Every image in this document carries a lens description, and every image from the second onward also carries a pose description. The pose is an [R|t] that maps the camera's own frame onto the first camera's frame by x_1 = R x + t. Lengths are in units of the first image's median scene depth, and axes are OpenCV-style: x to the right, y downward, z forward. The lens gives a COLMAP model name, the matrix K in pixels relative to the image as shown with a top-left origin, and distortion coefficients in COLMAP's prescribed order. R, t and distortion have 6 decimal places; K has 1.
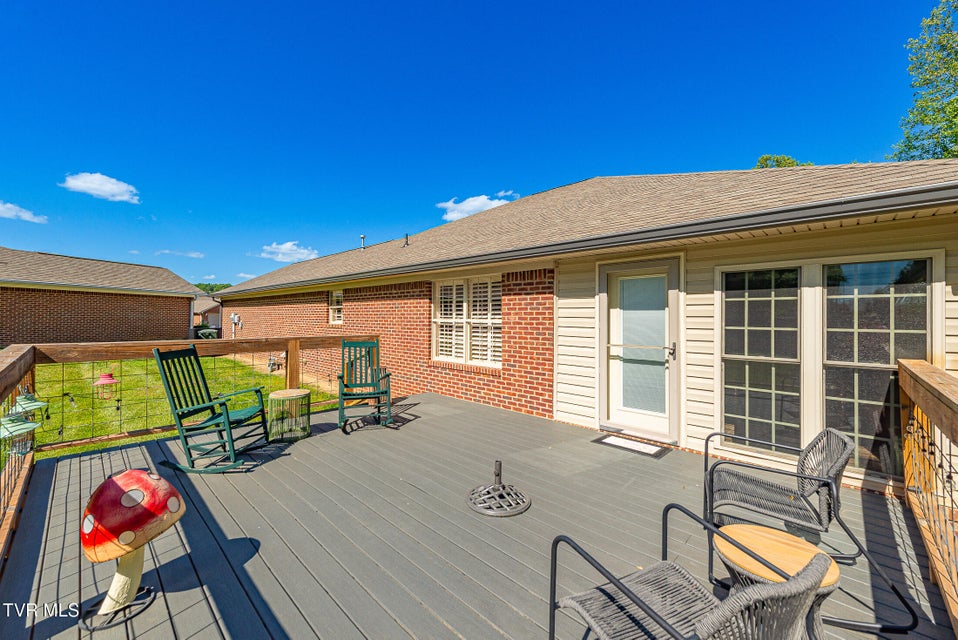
lens RADIAL K [[391.5, 0, 461.1], [0, 391.5, 305.4], [0, 0, 1]] dist [-0.000345, -0.000031]
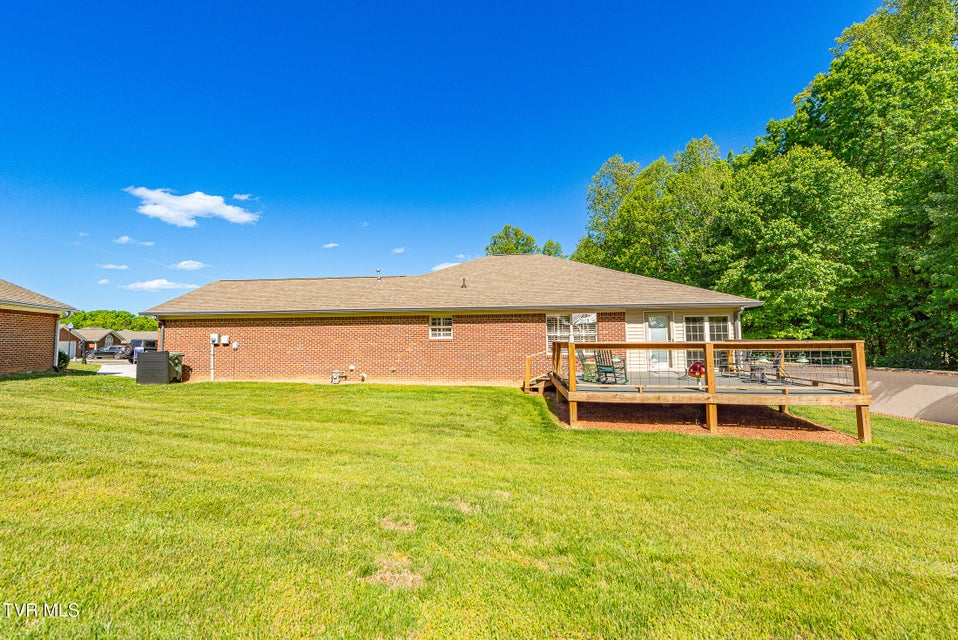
lens RADIAL K [[382.3, 0, 475.0], [0, 382.3, 318.4], [0, 0, 1]] dist [0.015538, 0.000049]
pose [[0.765734, 0.013405, 0.643017, -1.600568], [-0.003127, 0.999849, -0.017119, -0.006249], [-0.643149, 0.011098, 0.765660, -0.206127]]
